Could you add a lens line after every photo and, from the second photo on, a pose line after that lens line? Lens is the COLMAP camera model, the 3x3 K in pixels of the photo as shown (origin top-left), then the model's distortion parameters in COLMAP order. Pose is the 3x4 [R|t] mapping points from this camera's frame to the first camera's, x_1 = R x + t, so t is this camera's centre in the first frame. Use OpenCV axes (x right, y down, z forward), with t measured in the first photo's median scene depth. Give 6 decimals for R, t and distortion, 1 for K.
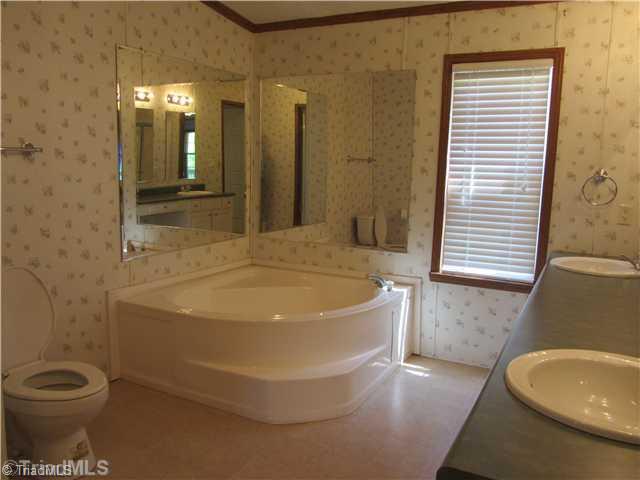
lens RADIAL K [[538.1, 0, 319.6], [0, 538.1, 236.5], [0, 0, 1]] dist [0.003827, 0.002267]
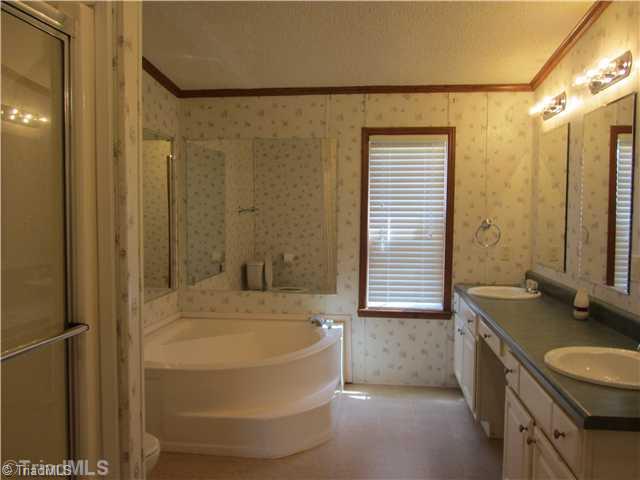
lens RADIAL K [[538.1, 0, 321.7], [0, 538.1, 241.5], [0, 0, 1]] dist [0.003827, 0.002267]
pose [[0.938320, -0.045371, 0.342779, -0.275283], [0.067492, 0.996318, -0.052879, -0.024612], [-0.339118, 0.072752, 0.937926, -0.081260]]
